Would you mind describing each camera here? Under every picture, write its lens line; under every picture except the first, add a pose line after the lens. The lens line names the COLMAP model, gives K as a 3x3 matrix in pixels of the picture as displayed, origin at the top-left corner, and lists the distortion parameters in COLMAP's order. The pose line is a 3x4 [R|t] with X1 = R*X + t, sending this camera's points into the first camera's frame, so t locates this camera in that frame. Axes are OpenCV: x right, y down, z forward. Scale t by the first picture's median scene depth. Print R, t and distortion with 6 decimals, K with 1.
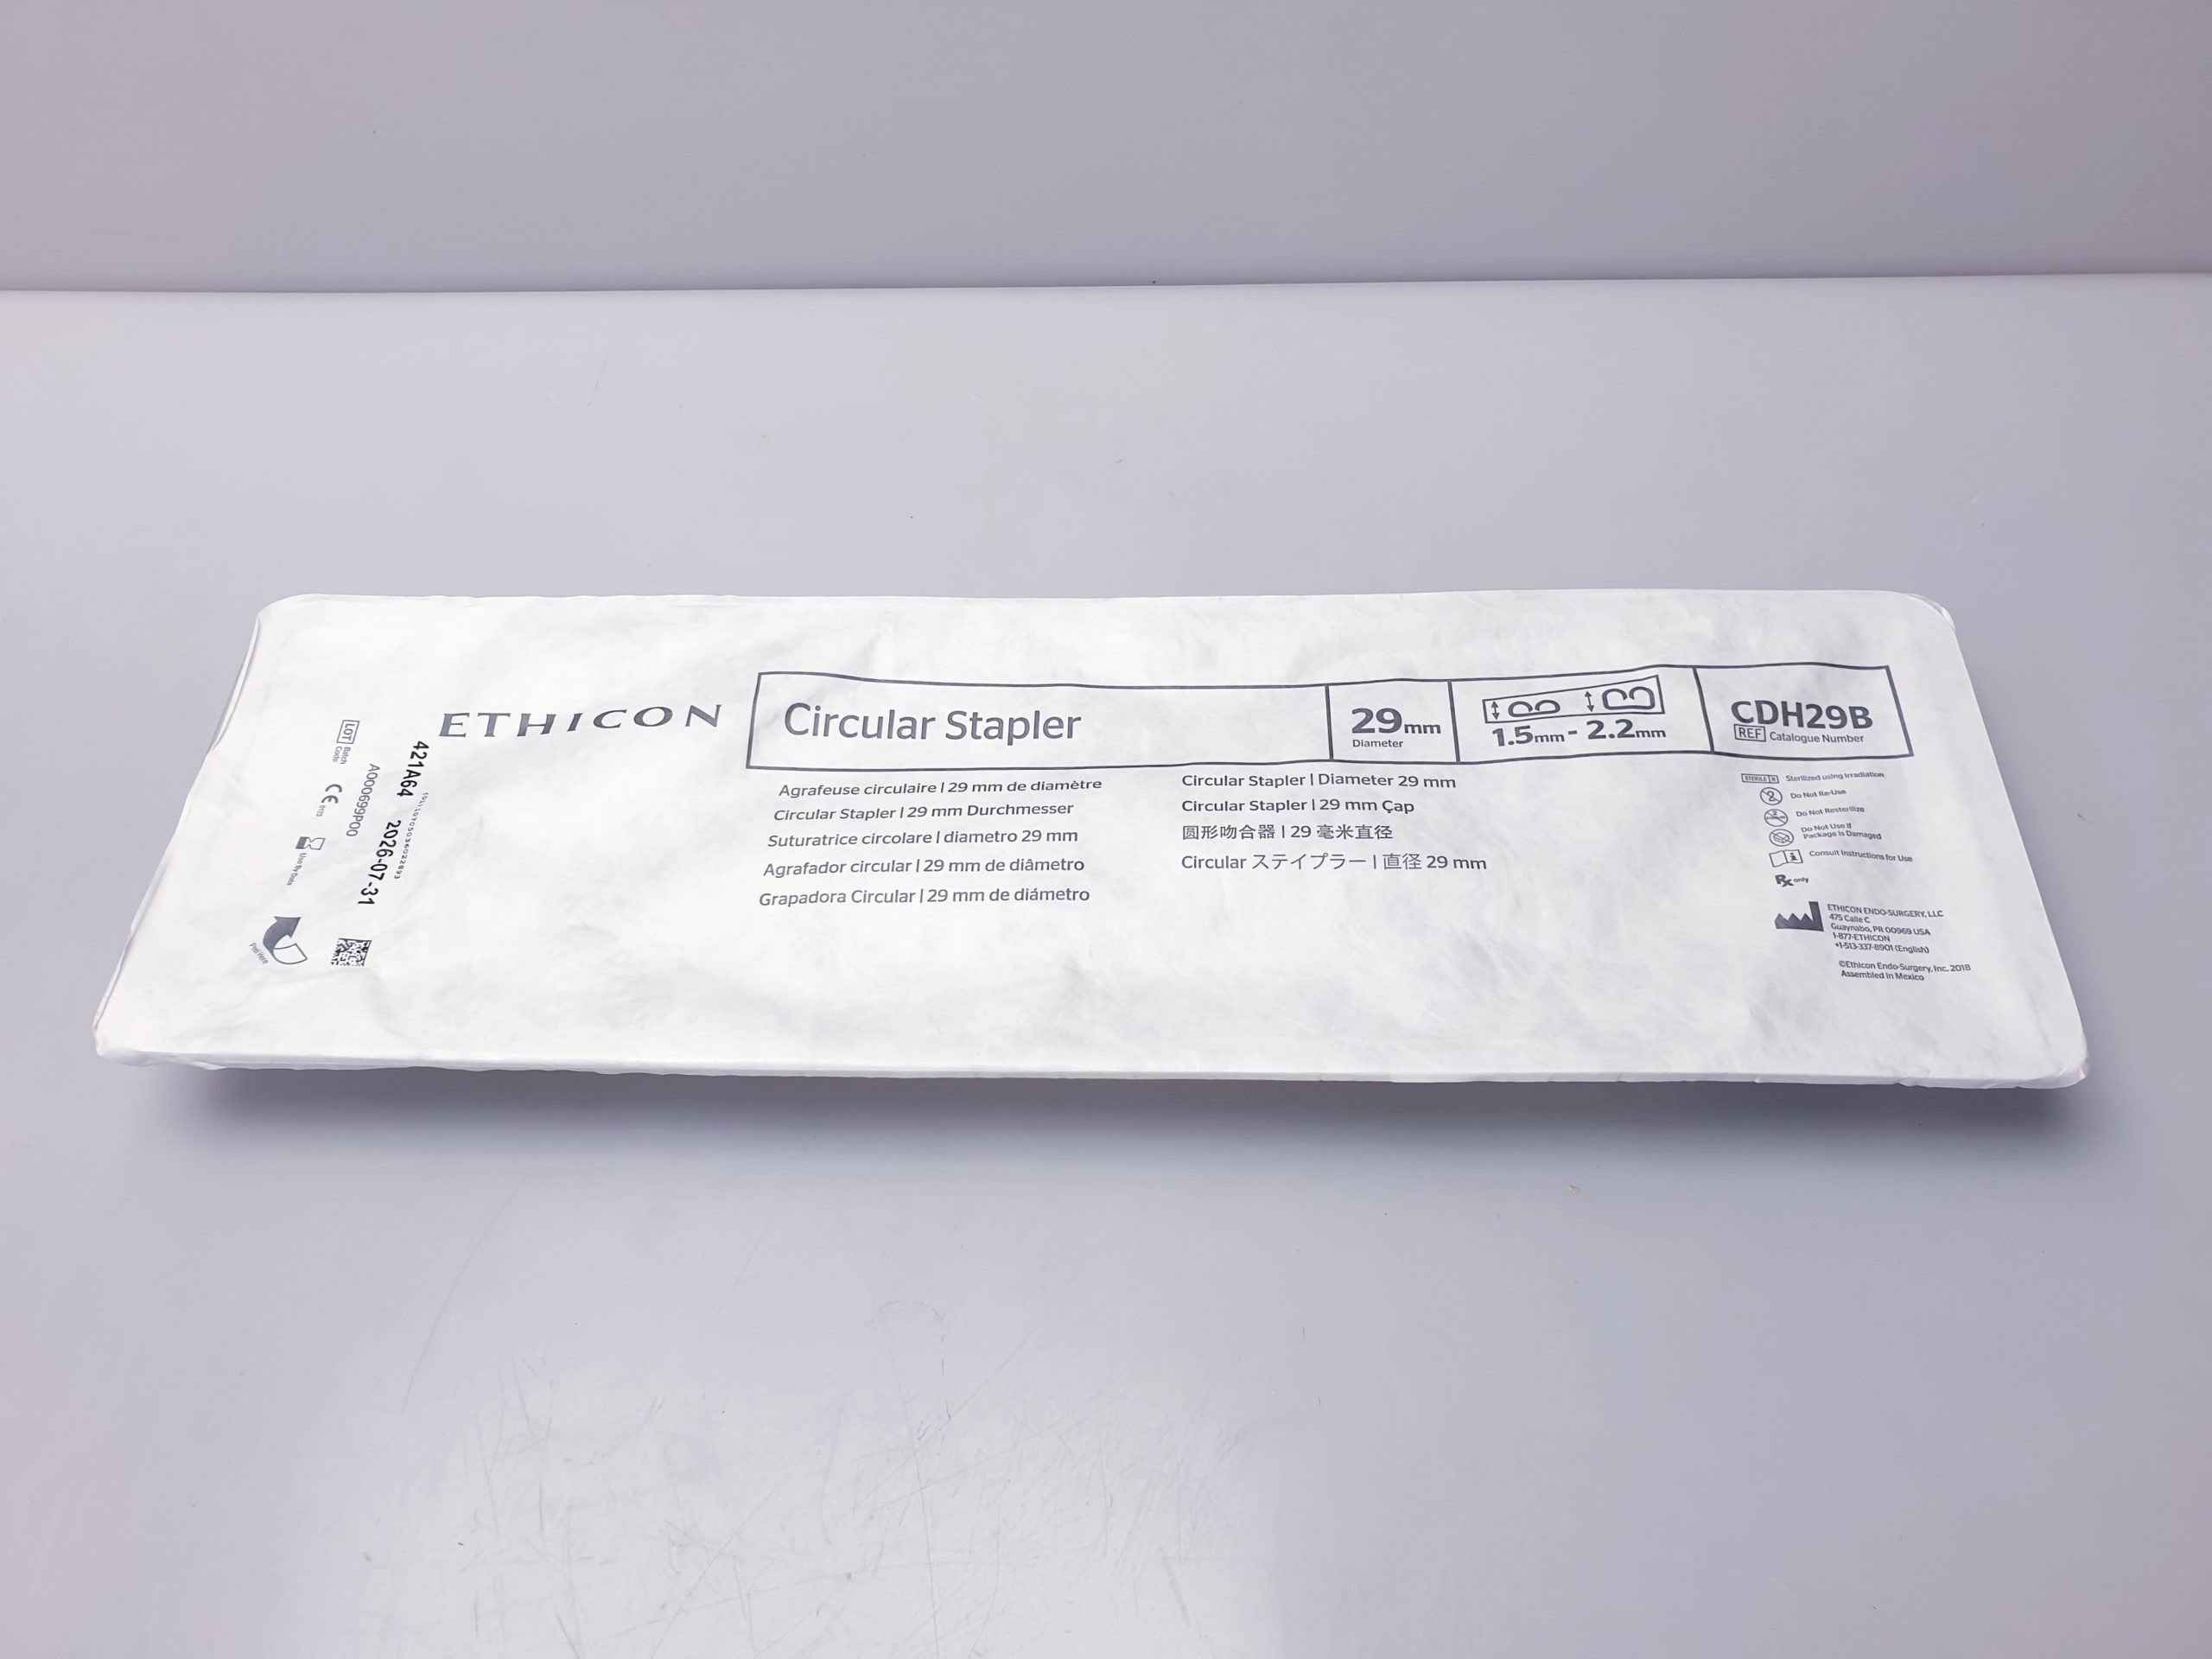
lens RADIAL K [[1657.0, 0, 1106.0], [0, 1657.0, 829.5], [0, 0, 1]] dist [0.007119, 0.000589]
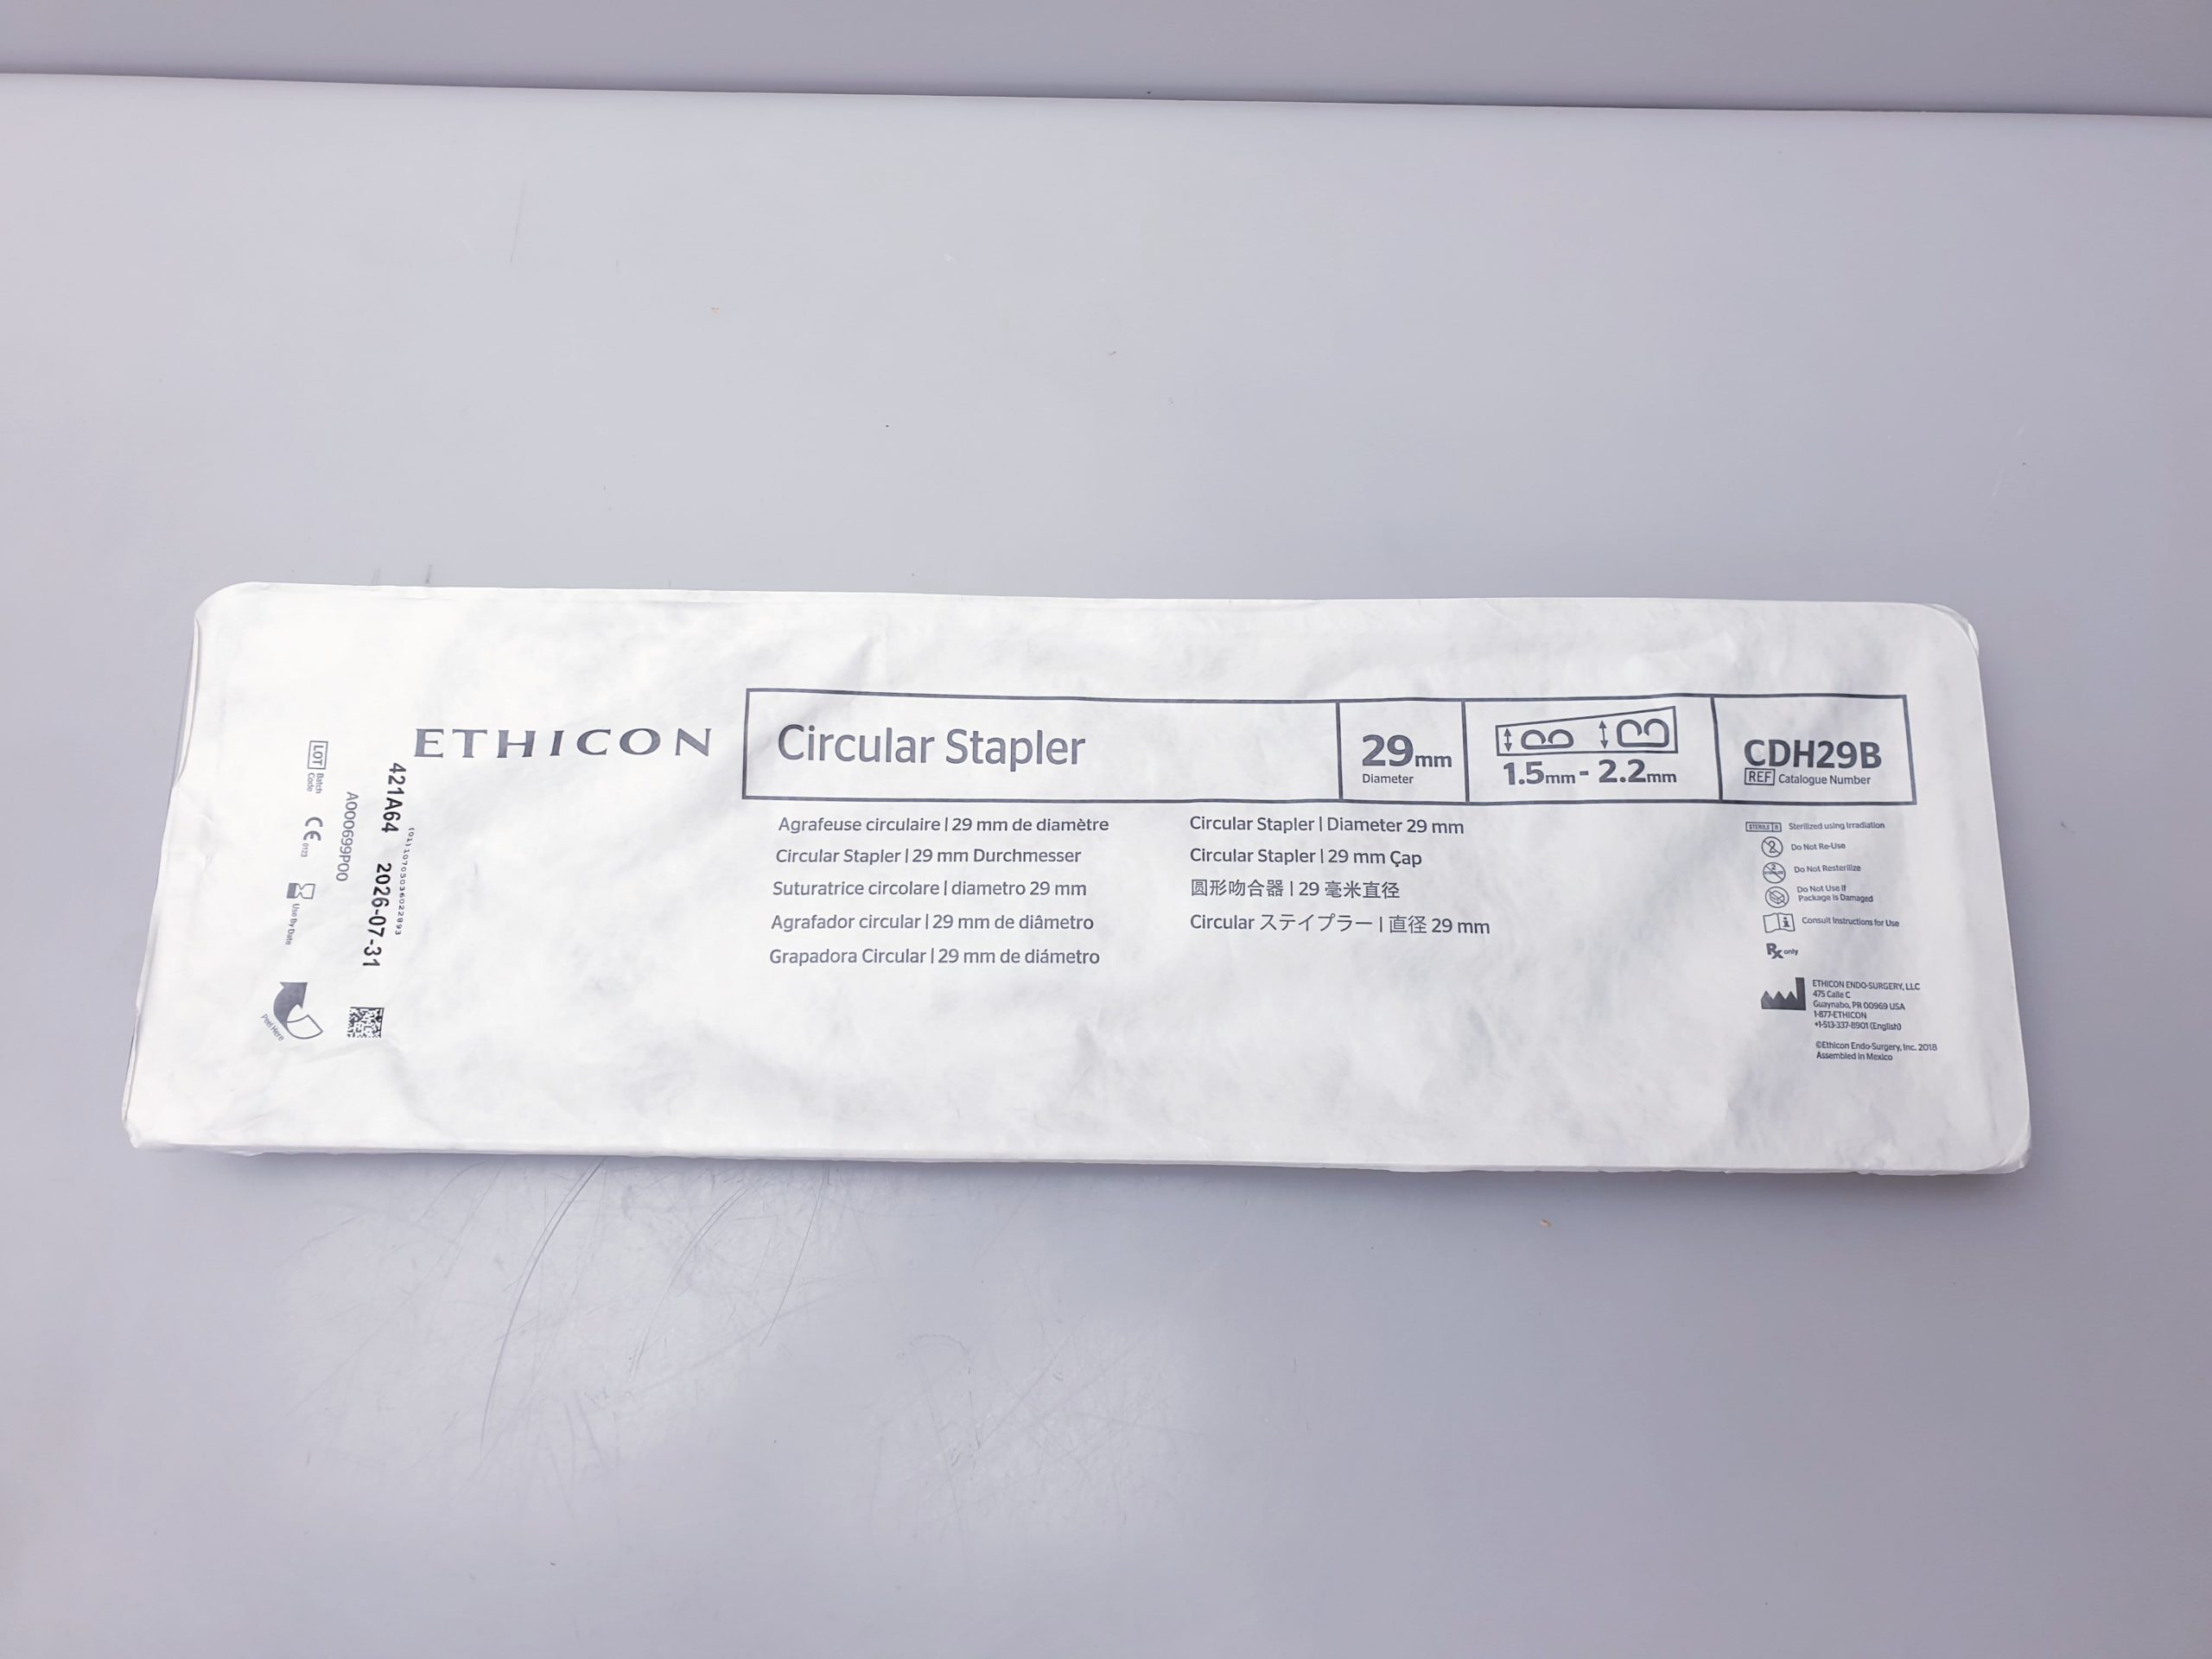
lens RADIAL K [[1657.0, 0, 1106.0], [0, 1657.0, 829.5], [0, 0, 1]] dist [0.007119, 0.000589]
pose [[0.998907, -0.005627, 0.046392, -0.050709], [-0.010309, 0.941735, 0.336197, -0.361465], [-0.045580, -0.336308, 0.940648, 0.070506]]
